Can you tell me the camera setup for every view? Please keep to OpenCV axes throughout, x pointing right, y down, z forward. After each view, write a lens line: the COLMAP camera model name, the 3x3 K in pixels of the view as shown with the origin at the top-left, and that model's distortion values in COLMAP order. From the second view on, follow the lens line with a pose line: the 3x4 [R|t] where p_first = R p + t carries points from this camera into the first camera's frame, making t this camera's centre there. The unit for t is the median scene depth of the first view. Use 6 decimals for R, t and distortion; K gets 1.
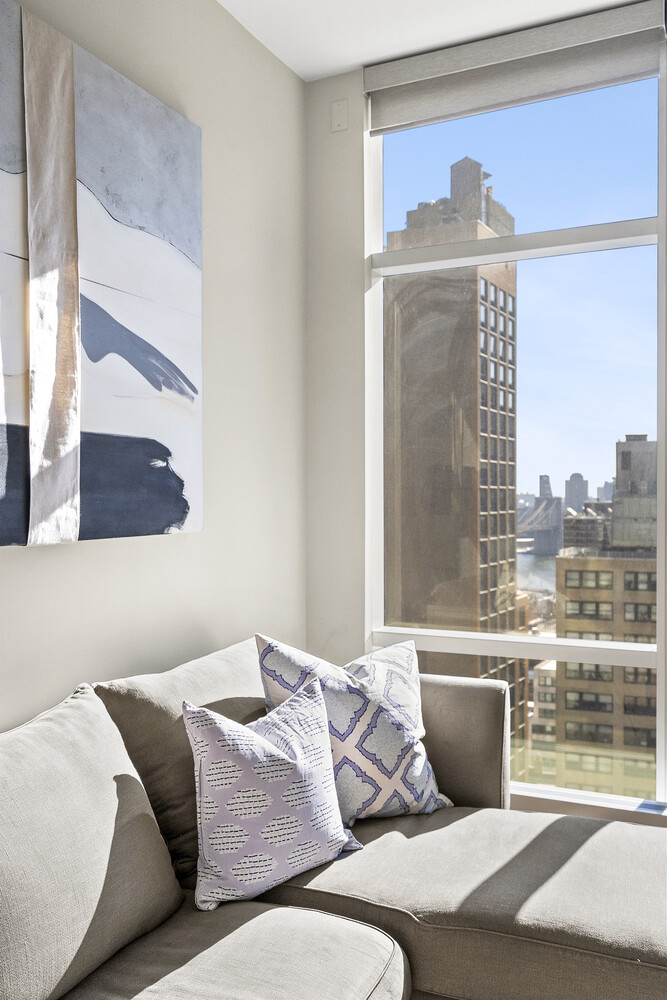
lens RADIAL K [[887.9, 0, 331.0], [0, 887.9, 501.9], [0, 0, 1]] dist [0.031035, 0.000920]
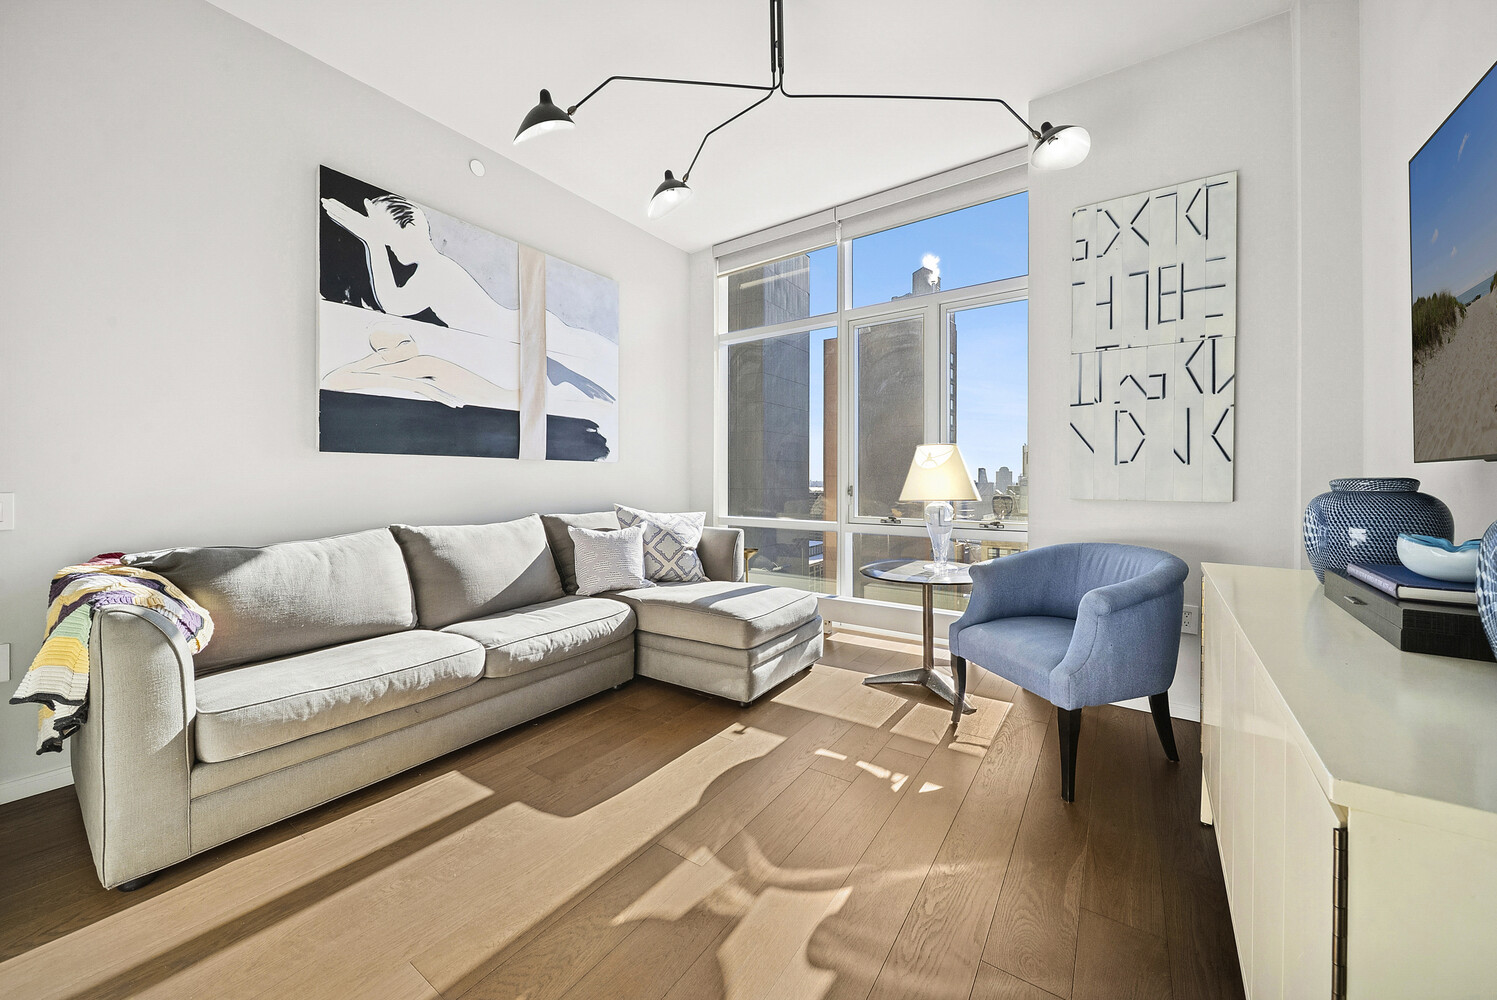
lens RADIAL K [[545.9, 0, 754.1], [0, 545.9, 488.5], [0, 0, 1]] dist [0.000371, -0.000026]
pose [[0.987118, 0.012395, -0.159514, 0.503013], [-0.010831, 0.999884, 0.010672, 0.098408], [0.159628, -0.008807, 0.987138, -0.365957]]
